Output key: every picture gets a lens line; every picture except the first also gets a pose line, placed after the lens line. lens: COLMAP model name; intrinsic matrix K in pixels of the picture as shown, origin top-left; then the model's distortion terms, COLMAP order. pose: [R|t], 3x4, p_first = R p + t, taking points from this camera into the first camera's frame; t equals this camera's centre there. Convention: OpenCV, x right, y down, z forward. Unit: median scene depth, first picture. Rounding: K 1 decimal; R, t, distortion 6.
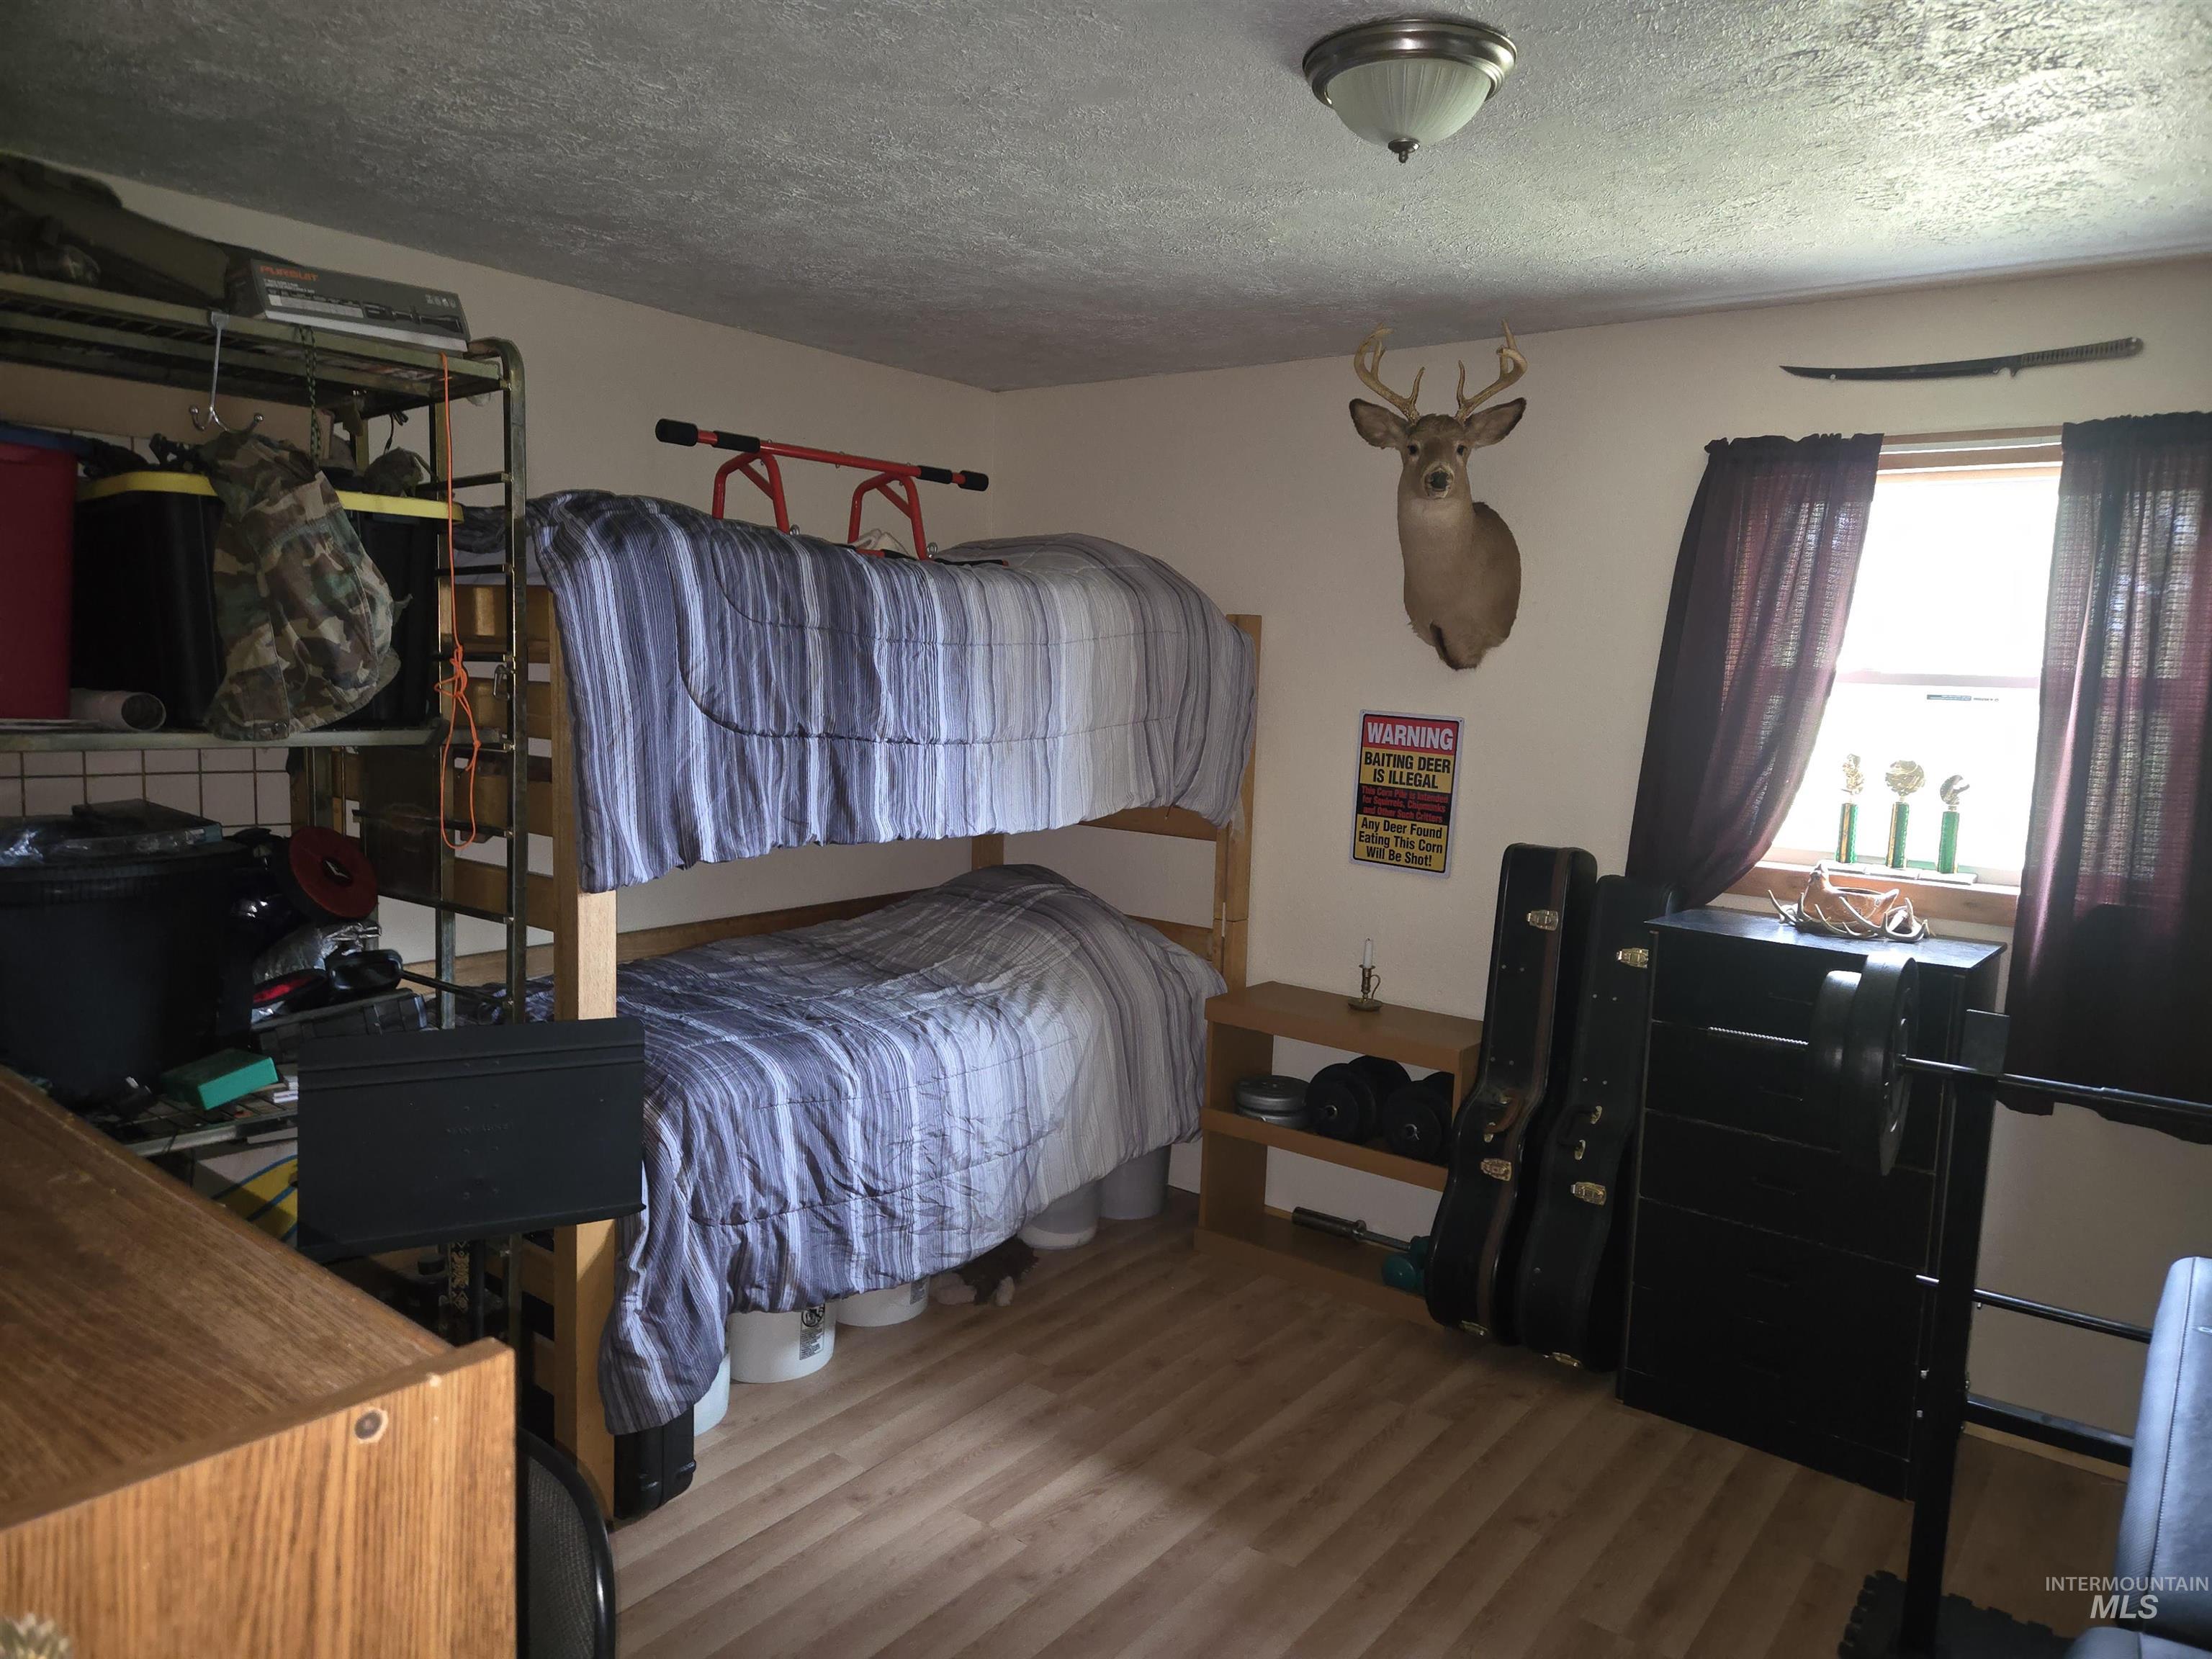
lens RADIAL K [[1470.5, 0, 1128.4], [0, 1470.5, 840.4], [0, 0, 1]] dist [0.086079, -0.073505]
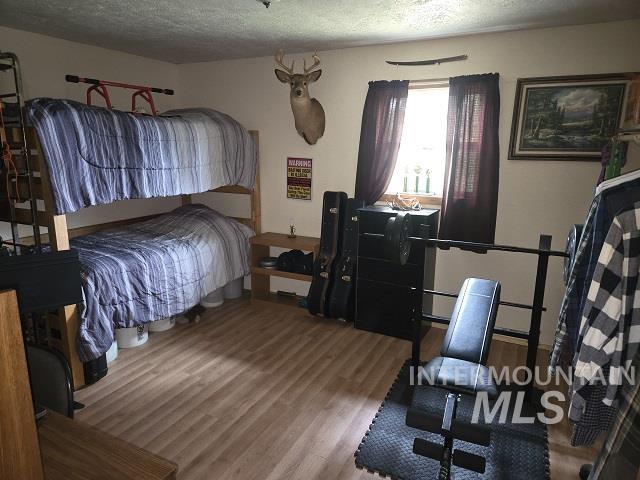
lens RADIAL K [[425.5, 0, 316.8], [0, 425.5, 239.5], [0, 0, 1]] dist [0.086079, -0.073505]
pose [[0.984628, -0.065187, 0.162042, 0.062875], [0.048448, 0.993271, 0.105190, 0.011573], [-0.167808, -0.095722, 0.981161, -0.103270]]
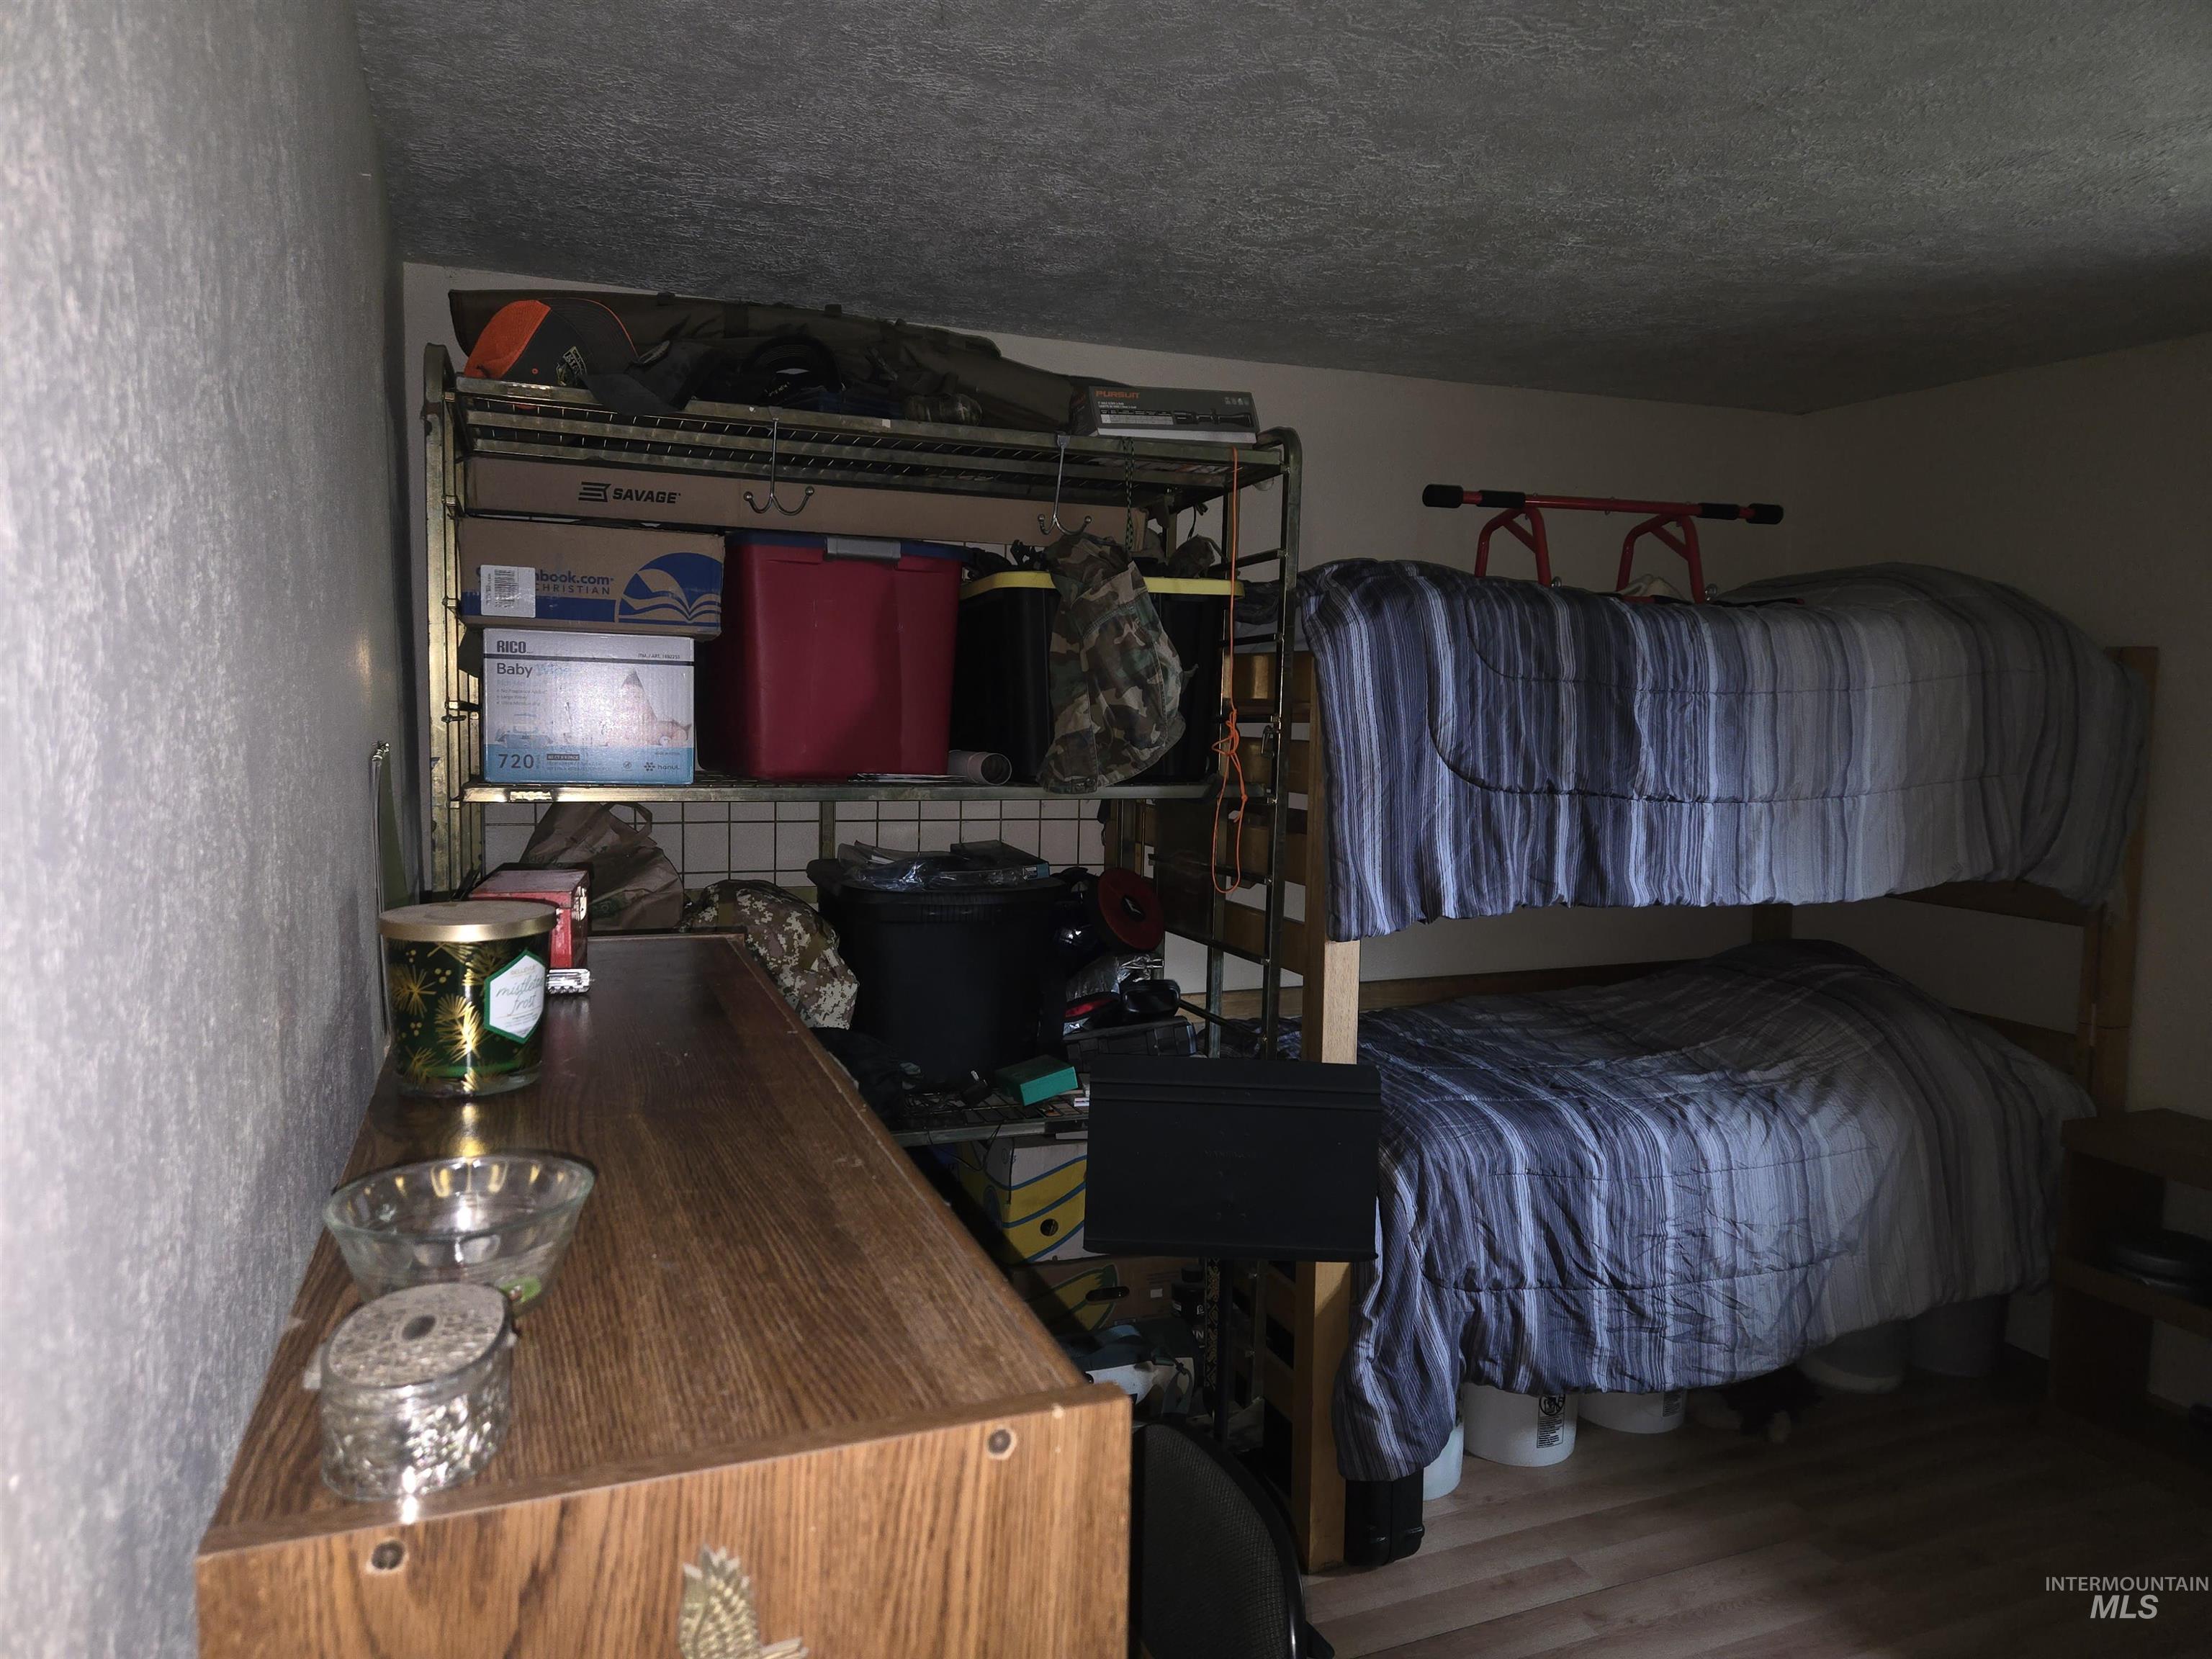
lens RADIAL K [[1470.5, 0, 1099.9], [0, 1470.5, 823.9], [0, 0, 1]] dist [0.086079, -0.073505]
pose [[0.863215, 0.021760, -0.504367, 0.012935], [-0.045802, 0.998326, -0.035318, -0.002415], [0.502755, 0.053589, 0.862767, 0.016037]]
